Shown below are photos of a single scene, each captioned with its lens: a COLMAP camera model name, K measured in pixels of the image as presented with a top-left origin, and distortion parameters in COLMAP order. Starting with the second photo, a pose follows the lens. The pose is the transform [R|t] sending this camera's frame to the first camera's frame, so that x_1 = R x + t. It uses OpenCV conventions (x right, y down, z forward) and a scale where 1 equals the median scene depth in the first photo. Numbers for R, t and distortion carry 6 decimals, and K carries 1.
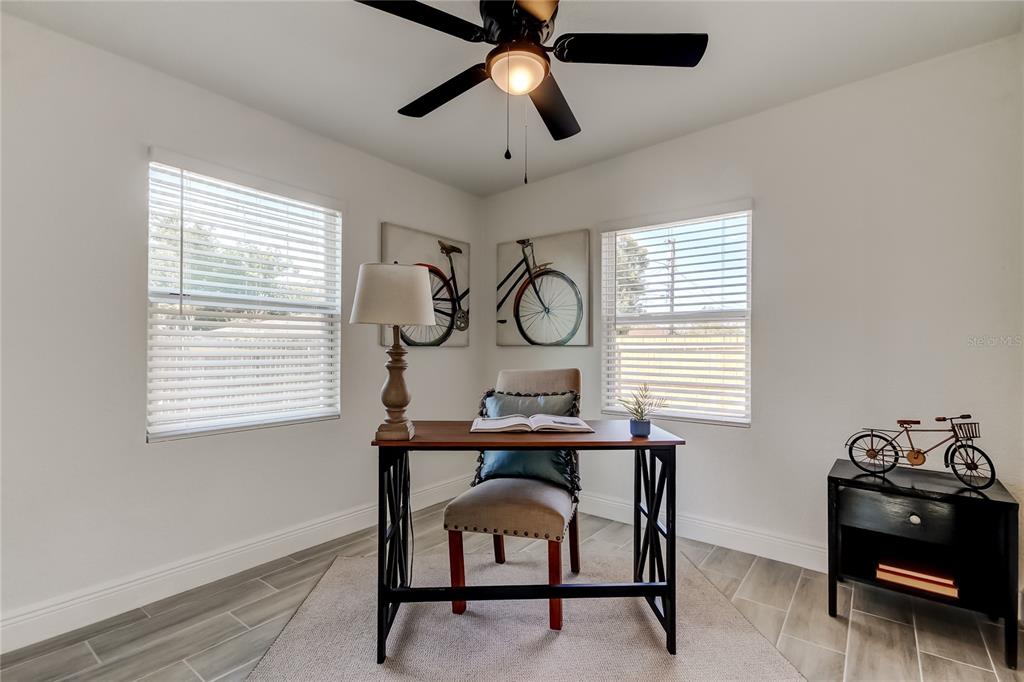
lens RADIAL K [[482.6, 0, 516.6], [0, 482.6, 350.4], [0, 0, 1]] dist [0.000459, 0.000034]
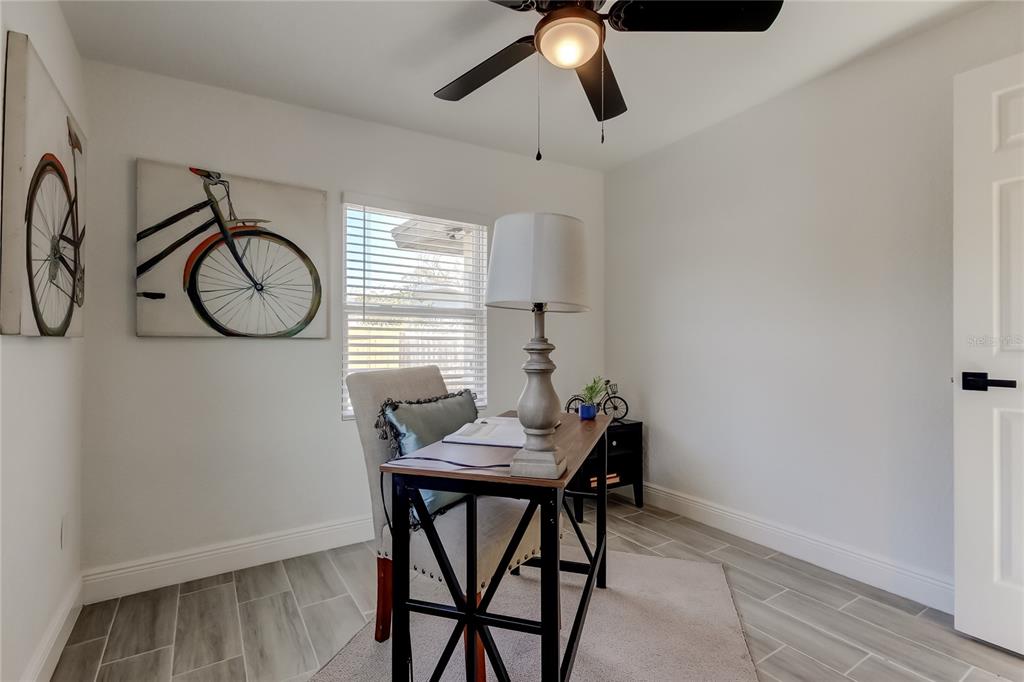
lens RADIAL K [[482.6, 0, 516.6], [0, 482.6, 350.4], [0, 0, 1]] dist [0.000459, 0.000034]
pose [[0.317443, -0.014576, 0.948165, -0.505522], [0.000377, 0.999884, 0.015244, -0.002121], [-0.948277, -0.004481, 0.317411, 0.444934]]
